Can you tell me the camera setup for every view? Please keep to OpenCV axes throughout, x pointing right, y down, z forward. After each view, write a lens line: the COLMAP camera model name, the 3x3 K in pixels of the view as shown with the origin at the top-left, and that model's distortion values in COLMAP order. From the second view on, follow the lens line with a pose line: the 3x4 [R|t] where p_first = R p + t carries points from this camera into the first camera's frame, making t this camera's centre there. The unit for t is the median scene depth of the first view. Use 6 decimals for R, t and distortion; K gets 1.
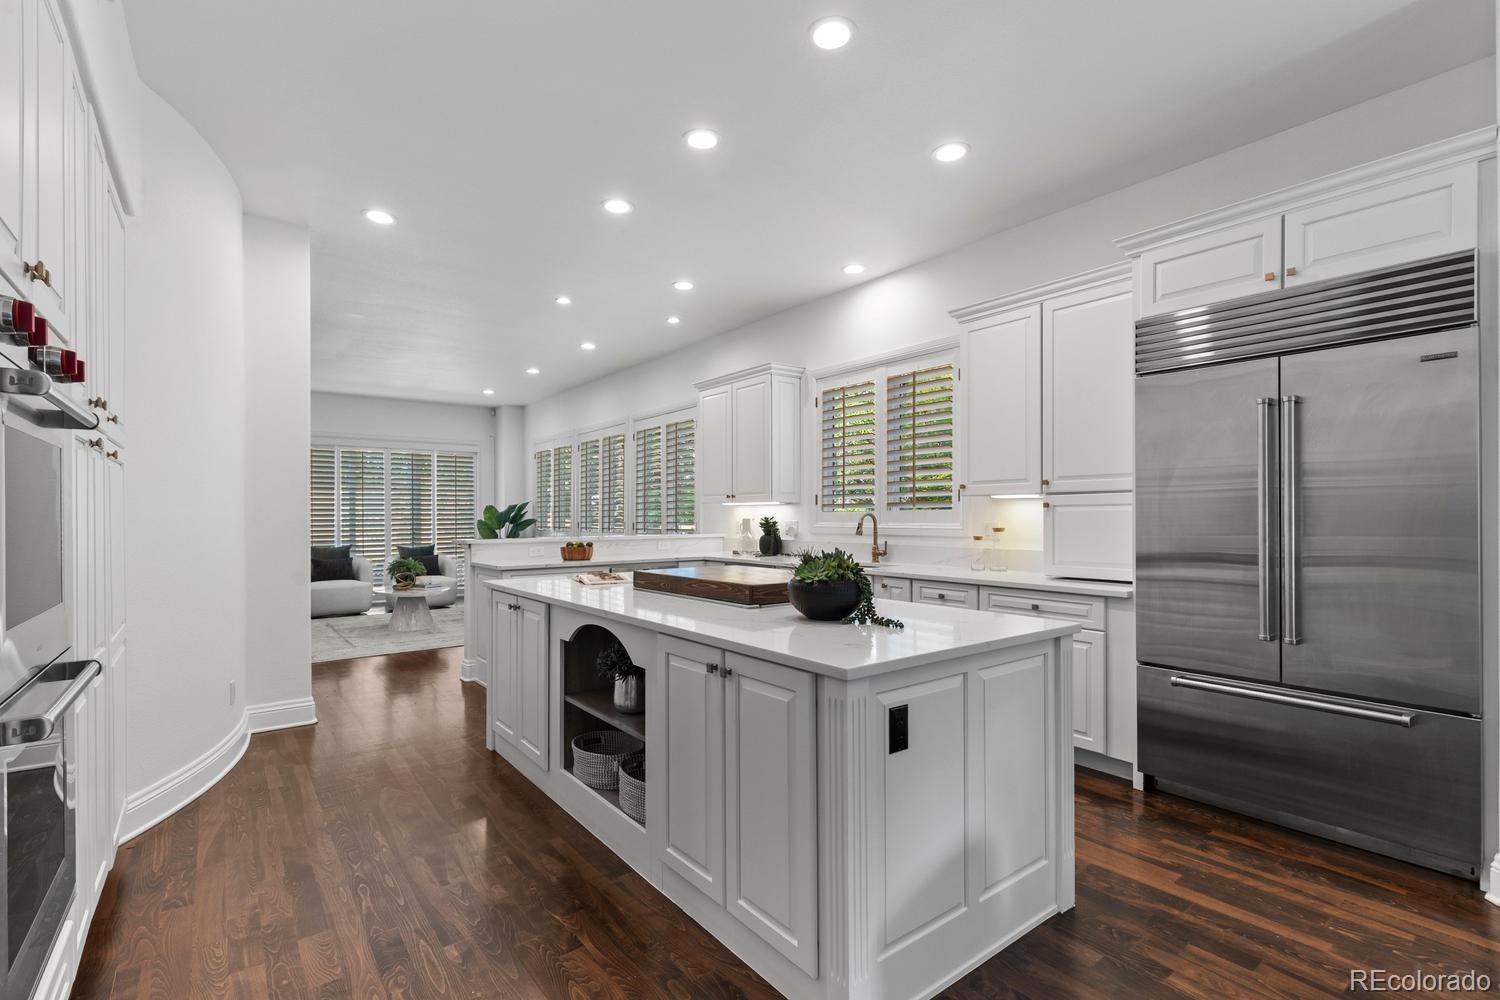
lens RADIAL K [[683.9, 0, 752.4], [0, 683.9, 513.6], [0, 0, 1]] dist [0.004124, -0.001246]
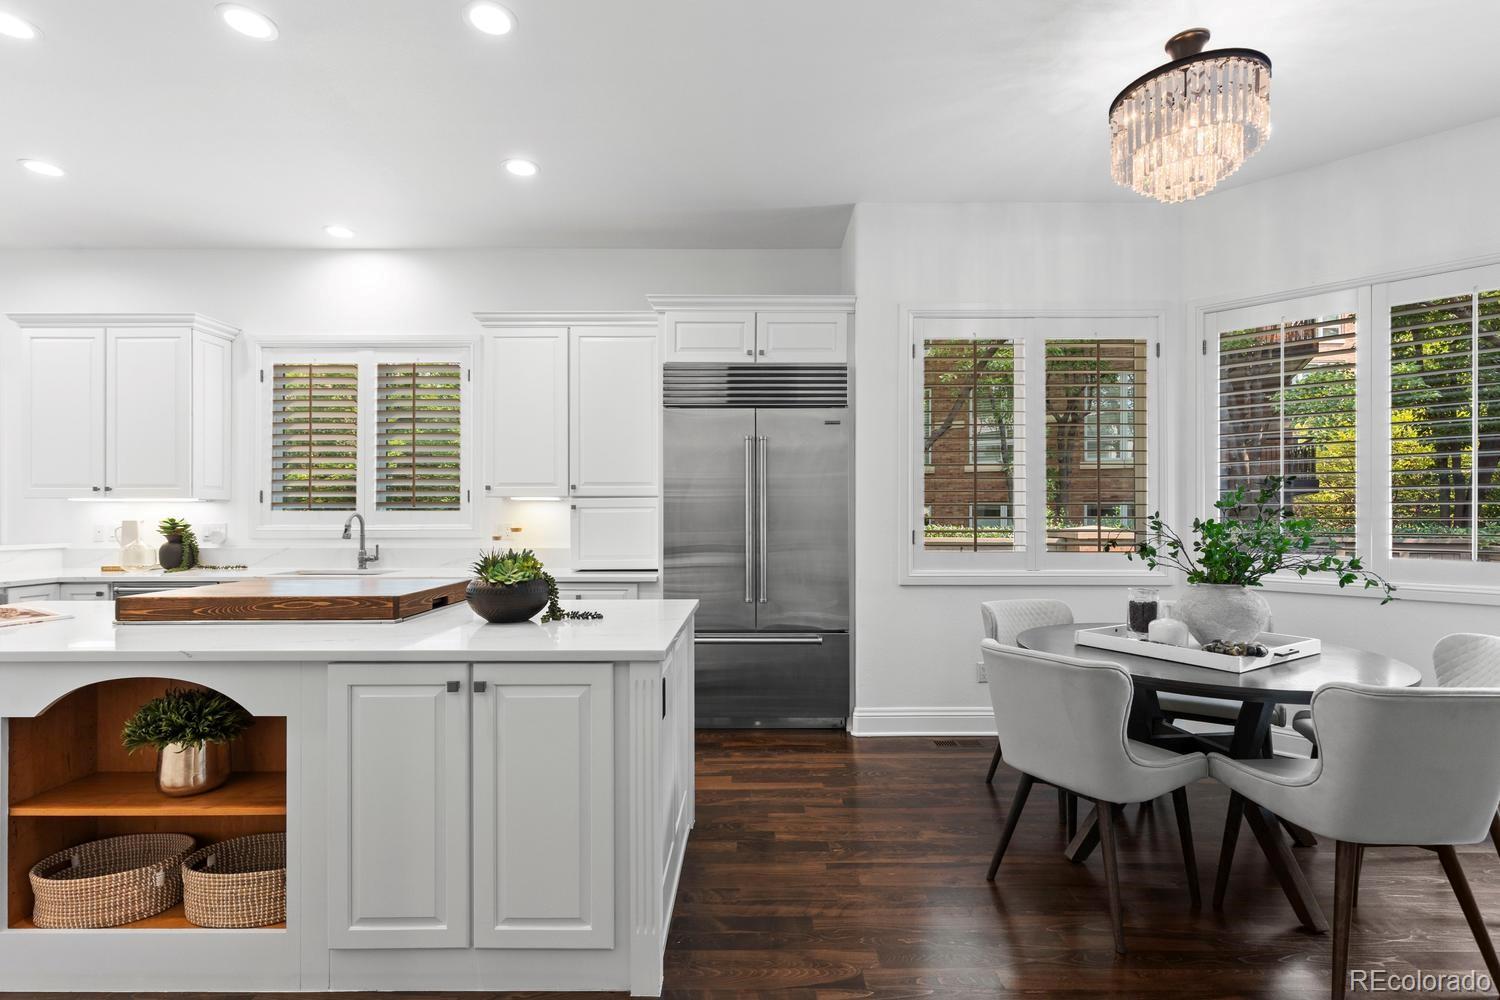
lens RADIAL K [[683.9, 0, 746.4], [0, 683.9, 513.4], [0, 0, 1]] dist [0.004124, -0.001246]
pose [[0.615437, 0.005227, 0.788169, -0.251273], [-0.002824, 0.999986, -0.004427, 0.001623], [-0.788181, 0.000499, 0.615444, 0.071011]]
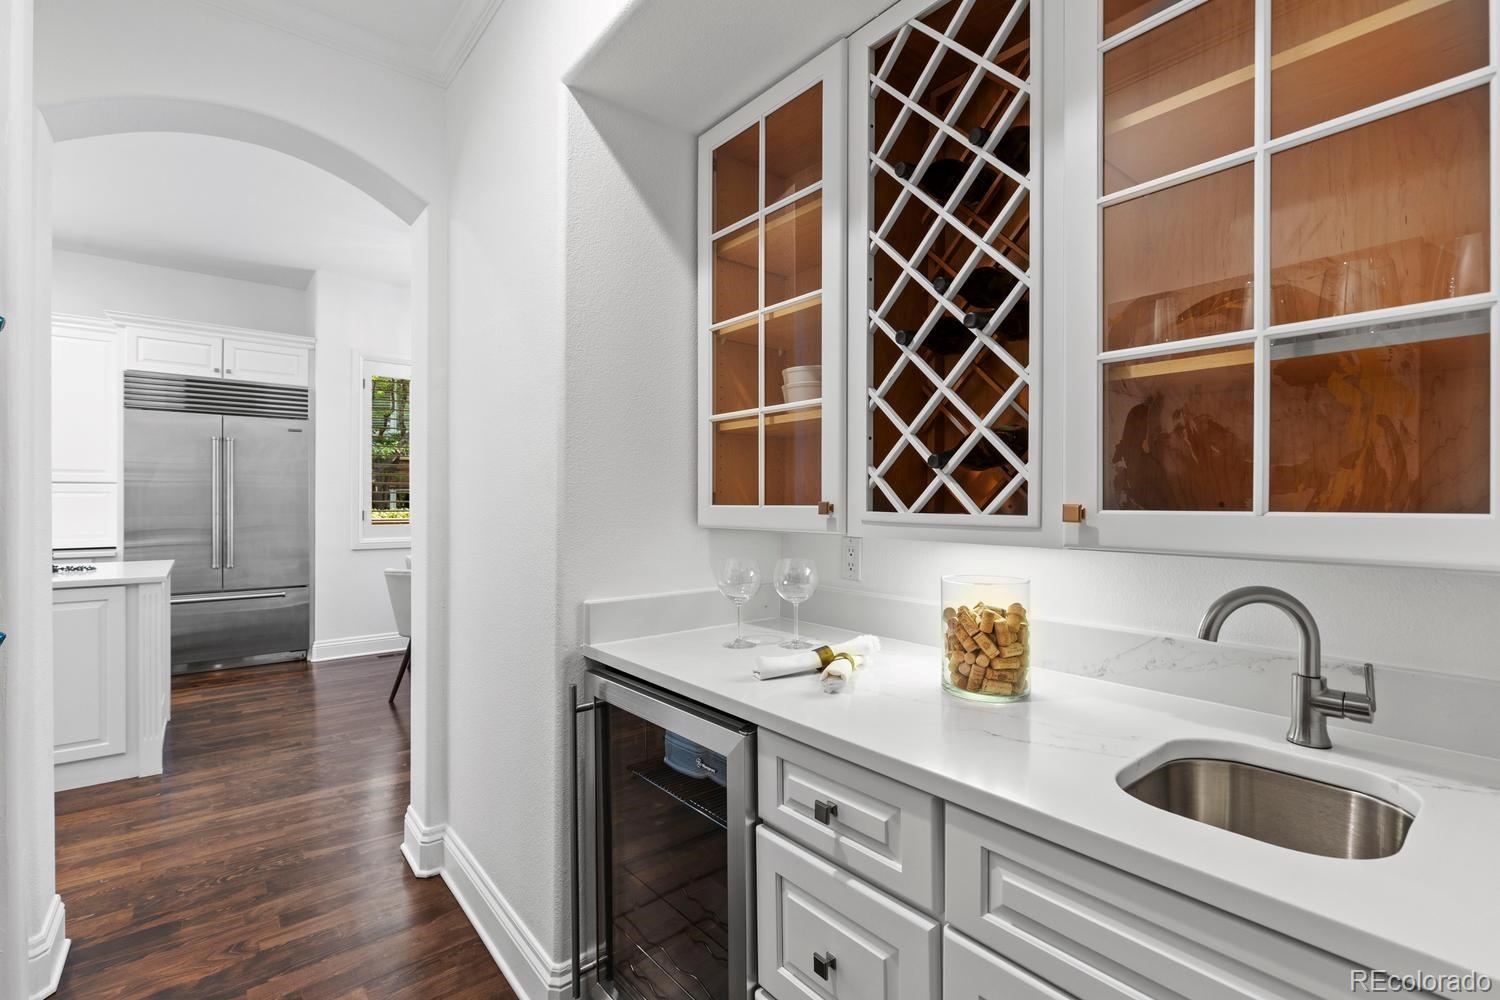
lens RADIAL K [[683.9, 0, 743.6], [0, 683.9, 498.7], [0, 0, 1]] dist [0.004124, -0.001246]
pose [[-0.016999, 0.009114, 0.999814, -0.695587], [0.000595, 0.999958, -0.009105, 0.008686], [-0.999855, 0.000440, -0.017004, -0.236621]]
